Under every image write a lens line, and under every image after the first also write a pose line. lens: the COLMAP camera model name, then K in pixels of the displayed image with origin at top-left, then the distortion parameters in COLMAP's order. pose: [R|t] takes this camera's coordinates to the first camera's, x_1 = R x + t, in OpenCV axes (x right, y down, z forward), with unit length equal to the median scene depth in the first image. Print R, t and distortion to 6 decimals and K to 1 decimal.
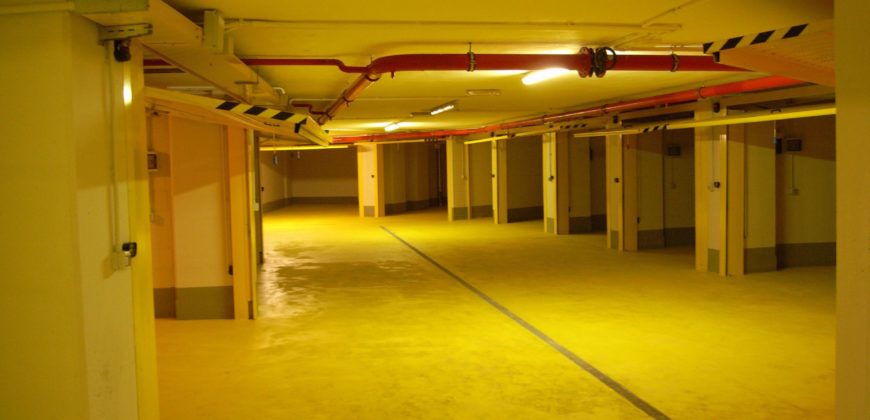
lens RADIAL K [[737.4, 0, 408.3], [0, 737.4, 196.0], [0, 0, 1]] dist [-0.041082, -0.014058]
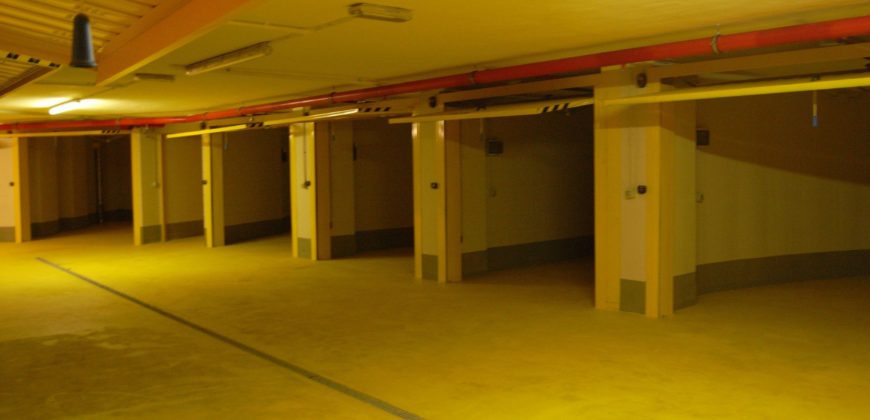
lens RADIAL K [[737.4, 0, 408.3], [0, 737.4, 196.0], [0, 0, 1]] dist [-0.041082, -0.014058]
pose [[0.873671, -0.009535, 0.486424, -0.075334], [0.016210, 0.999823, -0.009517, -0.003775], [-0.486247, 0.016200, 0.873671, 0.304247]]
